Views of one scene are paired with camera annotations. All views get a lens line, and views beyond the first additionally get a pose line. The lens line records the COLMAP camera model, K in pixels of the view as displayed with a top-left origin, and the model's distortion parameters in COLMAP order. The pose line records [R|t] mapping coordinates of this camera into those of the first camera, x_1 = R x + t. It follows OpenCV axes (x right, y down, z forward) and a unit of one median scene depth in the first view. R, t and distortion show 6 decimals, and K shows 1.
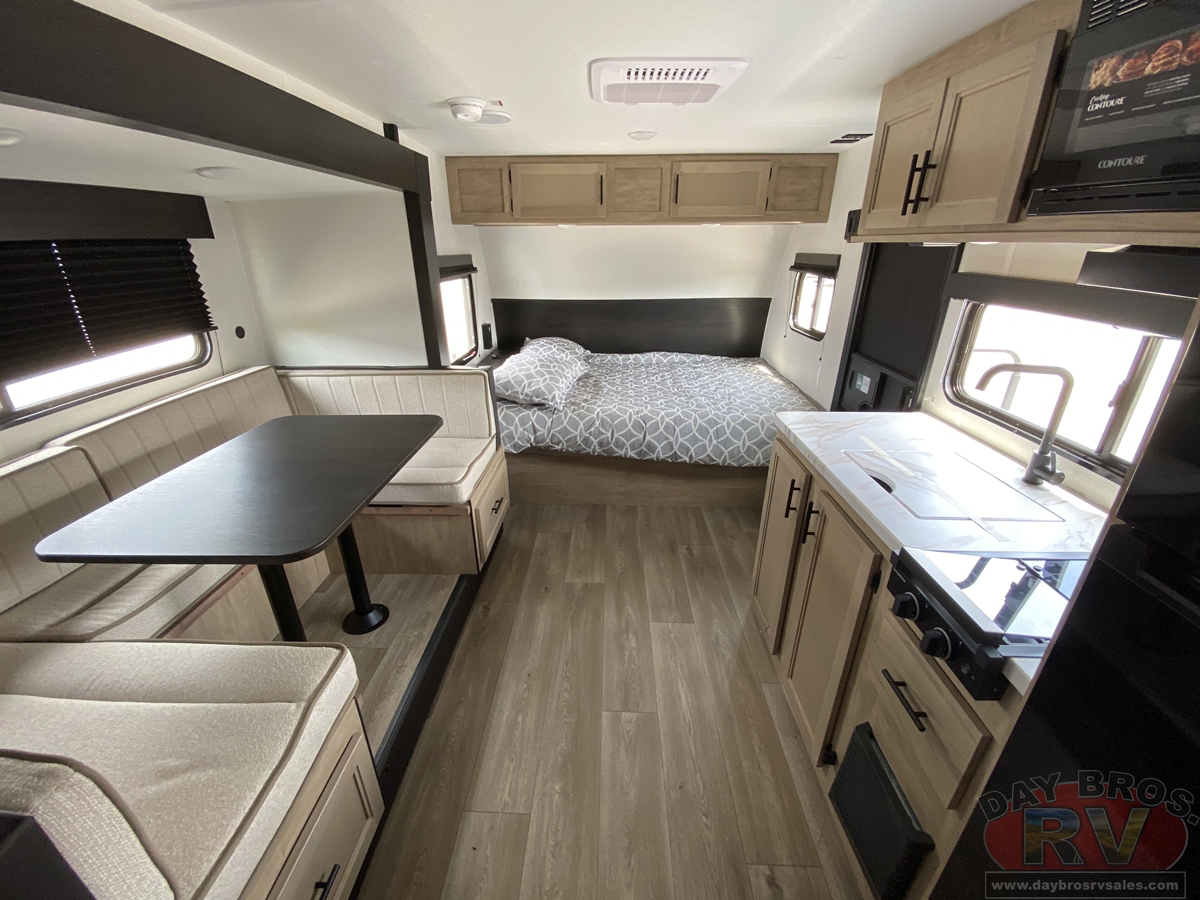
lens RADIAL K [[485.0, 0, 592.9], [0, 485.0, 458.0], [0, 0, 1]] dist [0.040867, -0.029124]
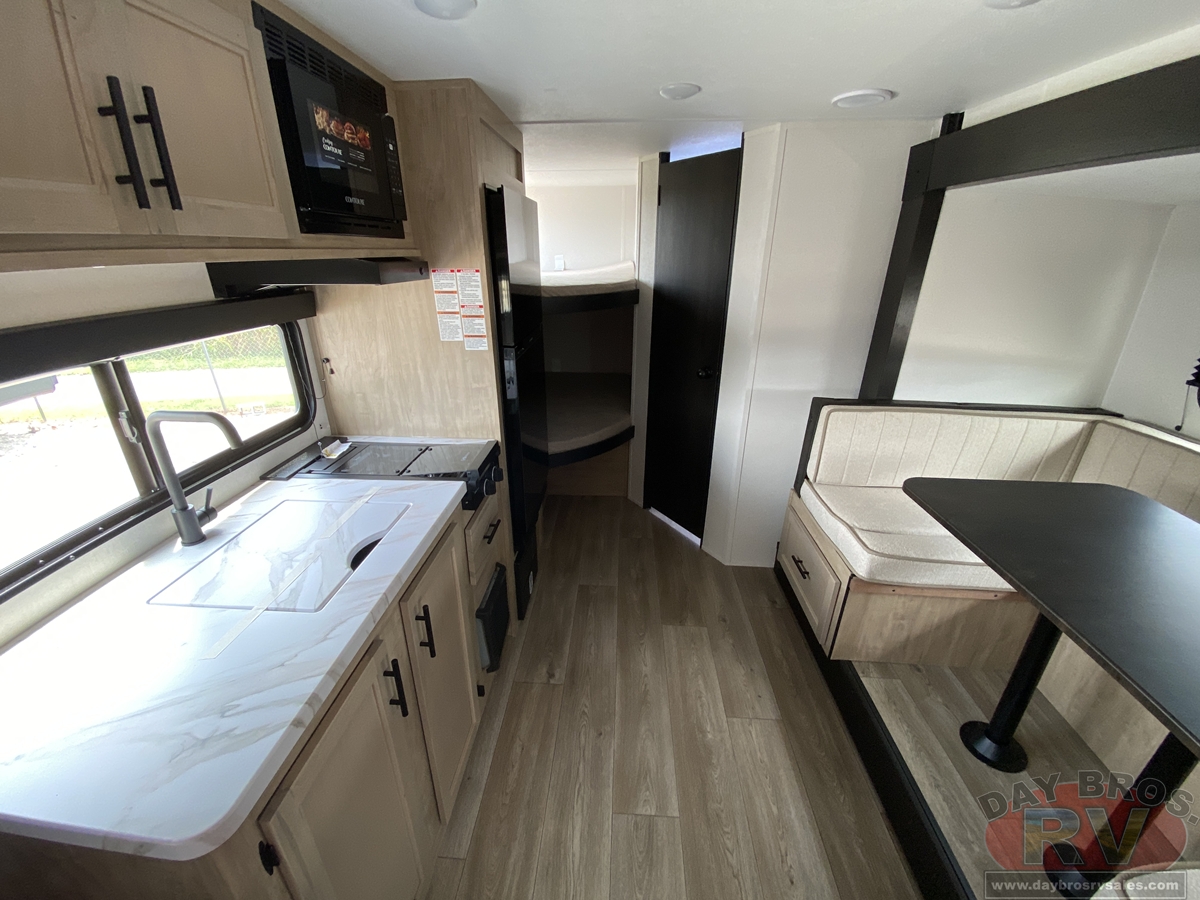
lens RADIAL K [[485.6, 0, 592.8], [0, 485.6, 456.0], [0, 0, 1]] dist [0.030993, -0.026887]
pose [[-0.999523, -0.013246, 0.027887, 0.103952], [0.011007, 0.691036, 0.722736, -0.352259], [-0.028845, 0.722699, -0.690561, 0.789063]]
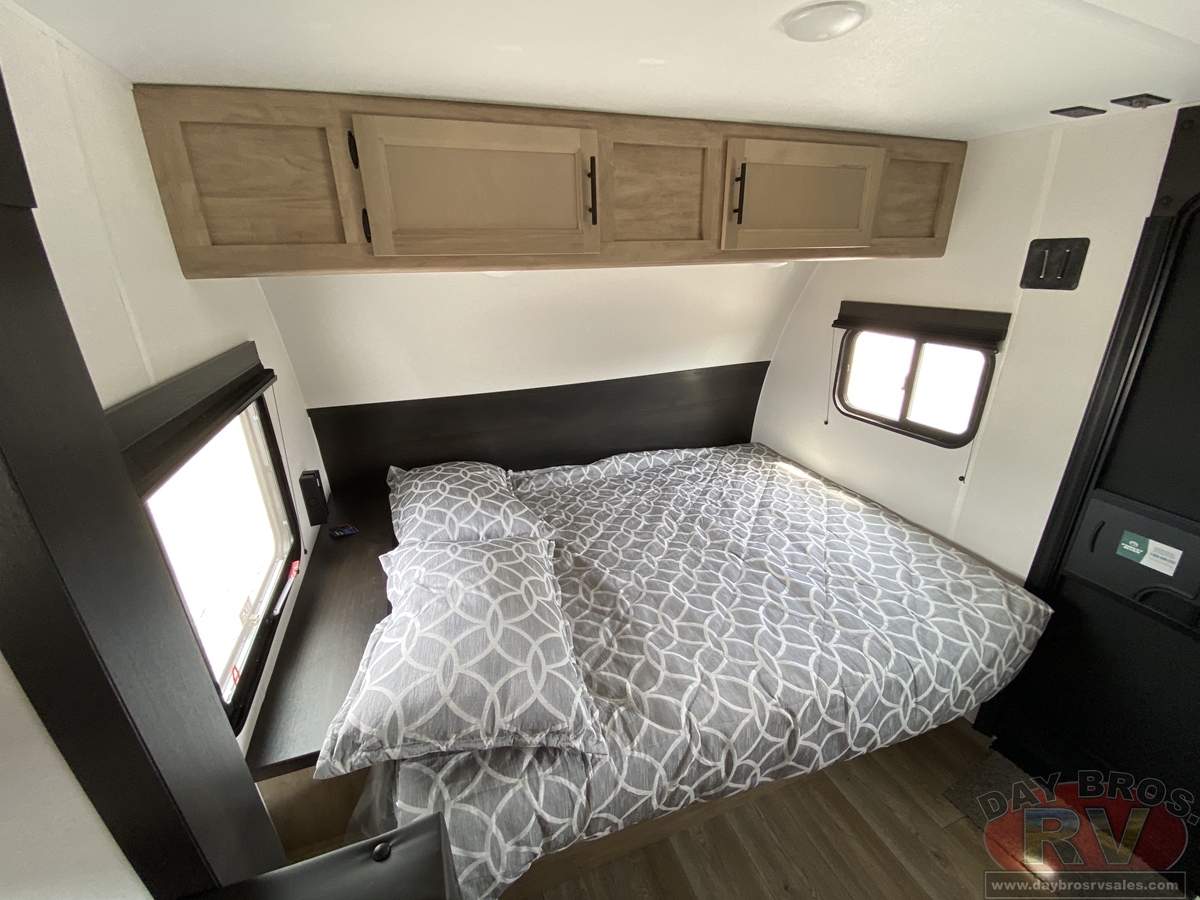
lens RADIAL K [[485.6, 0, 592.8], [0, 485.6, 456.0], [0, 0, 1]] dist [0.030993, -0.026887]
pose [[0.926747, -0.155881, 0.341820, -0.181776], [0.170133, 0.985349, -0.011915, -0.345705], [-0.334955, 0.069197, 0.939690, 0.677076]]
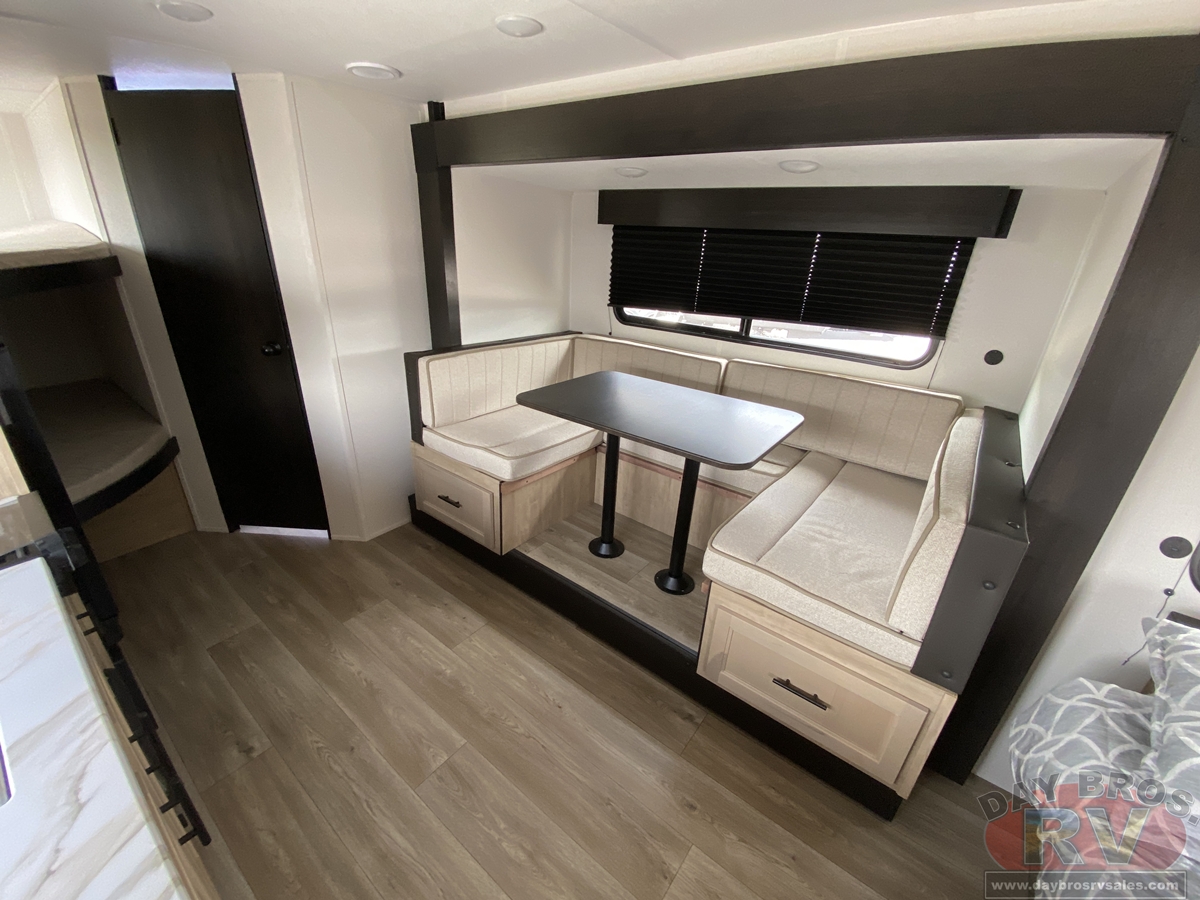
lens RADIAL K [[485.6, 0, 592.8], [0, 485.6, 456.0], [0, 0, 1]] dist [0.030993, -0.026887]
pose [[-0.586805, 0.309235, -0.748353, 0.276083], [-0.362838, 0.725804, 0.584429, -0.333872], [0.723884, 0.614477, -0.313703, 0.784672]]
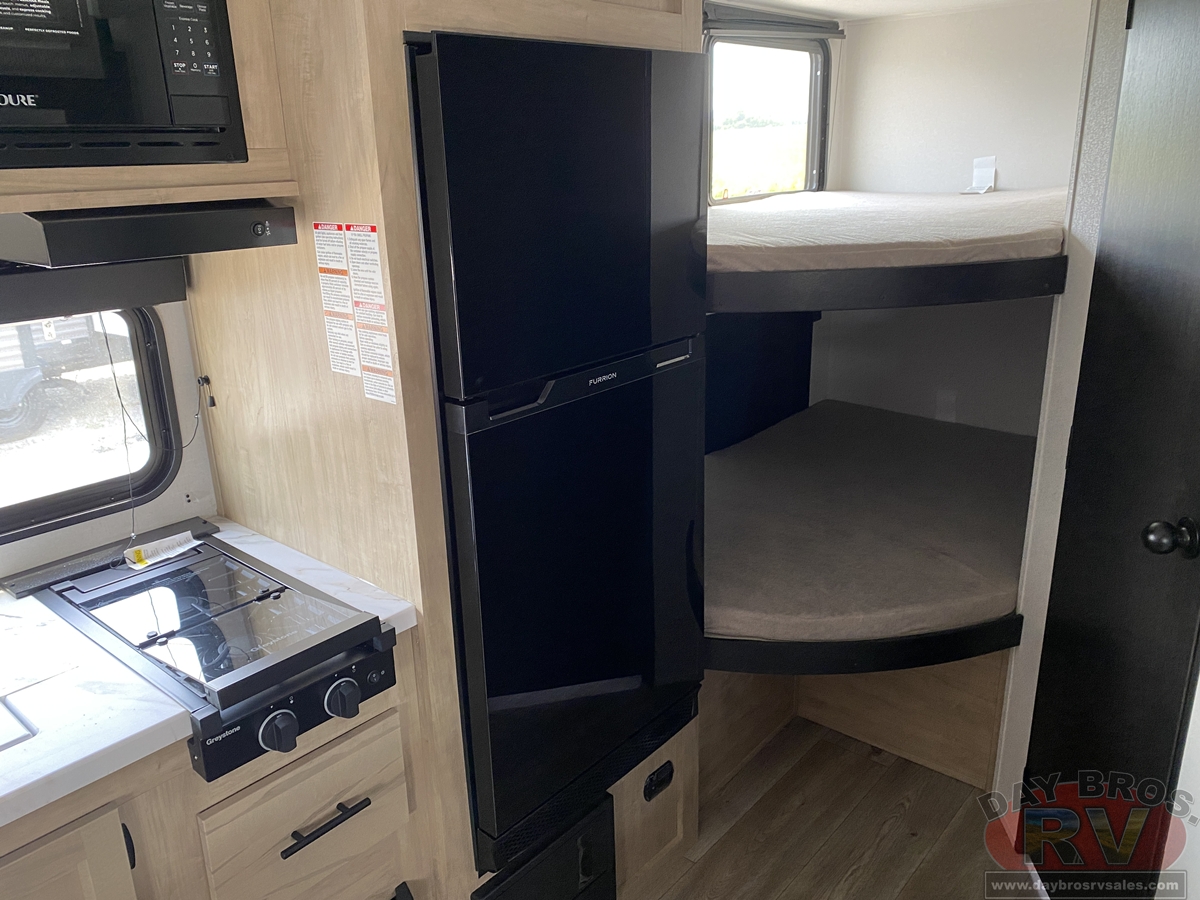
lens RADIAL K [[923.0, 0, 596.9], [0, 923.0, 441.3], [0, 0, 1]] dist [0.002455, 0.009681]
pose [[-0.775492, -0.173588, 0.607025, -0.147406], [0.275366, 0.772199, 0.572610, -0.235286], [-0.568142, 0.611208, -0.551034, 0.478793]]
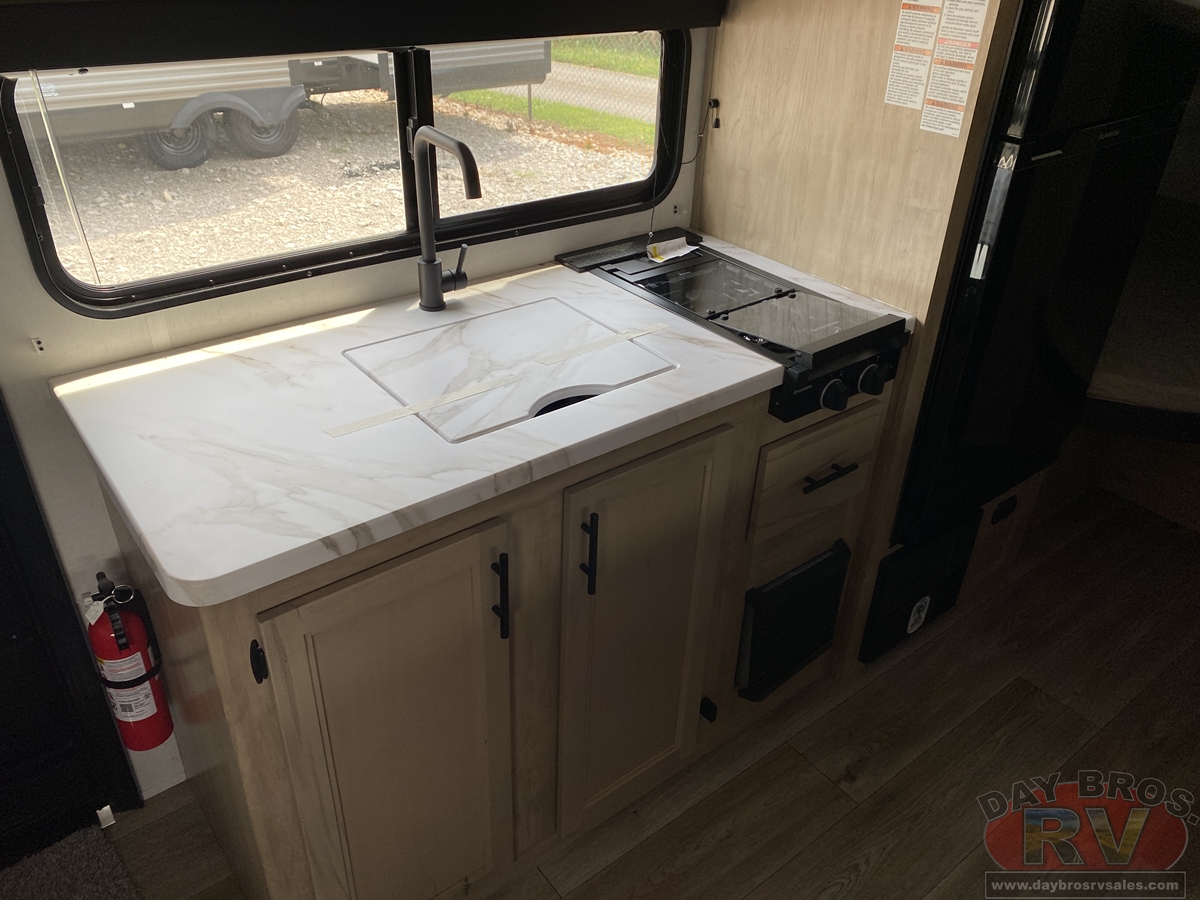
lens RADIAL K [[913.9, 0, 598.3], [0, 913.9, 444.7], [0, 0, 1]] dist [0.085377, -0.154274]
pose [[-0.642909, -0.419146, 0.641080, -0.057306], [0.273932, 0.655799, 0.703483, -0.340994], [-0.715282, 0.627888, -0.306802, 0.722950]]
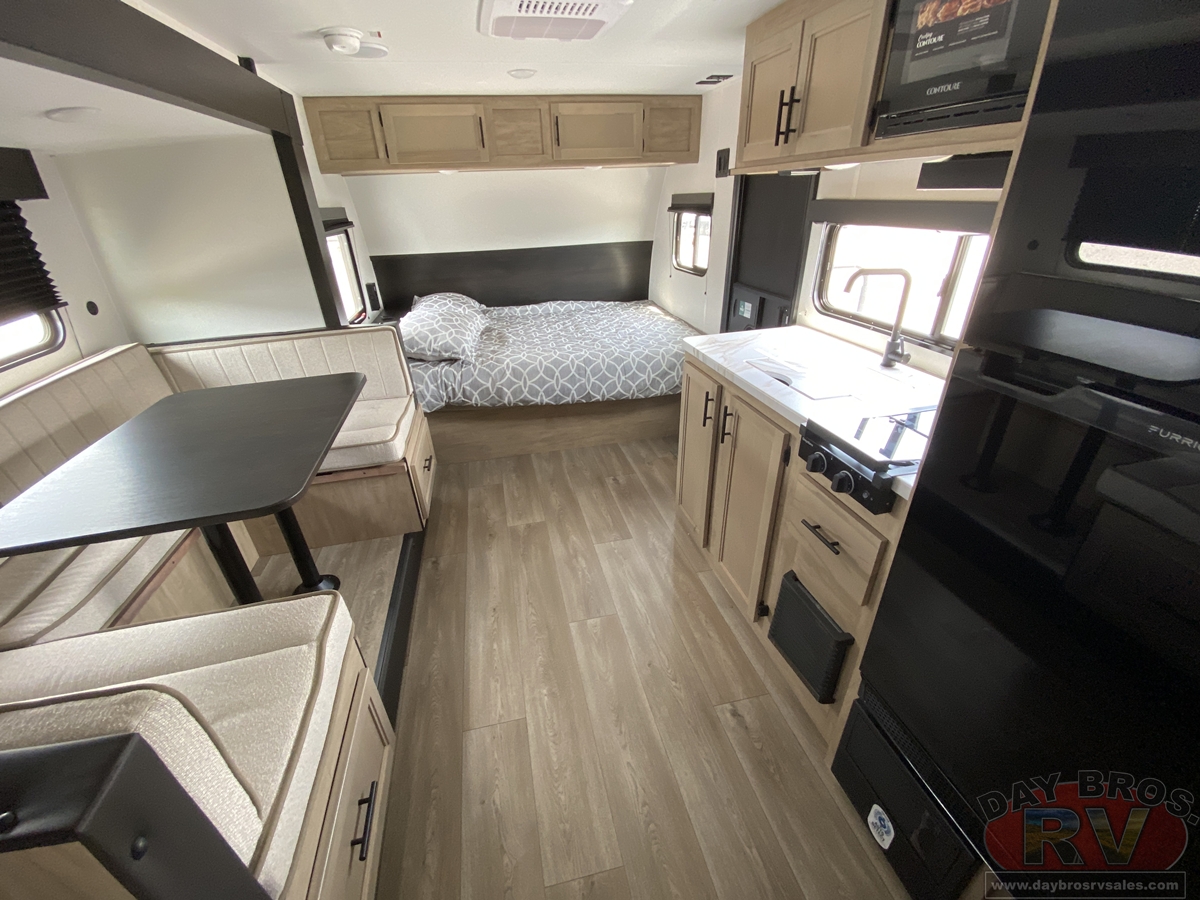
lens RADIAL K [[485.6, 0, 592.8], [0, 485.6, 456.0], [0, 0, 1]] dist [0.030993, -0.026887]
pose [[0.967533, -0.144307, 0.207495, -0.071052], [0.129048, 0.987958, 0.085358, 0.039729], [-0.217314, -0.055809, 0.974505, -0.039236]]
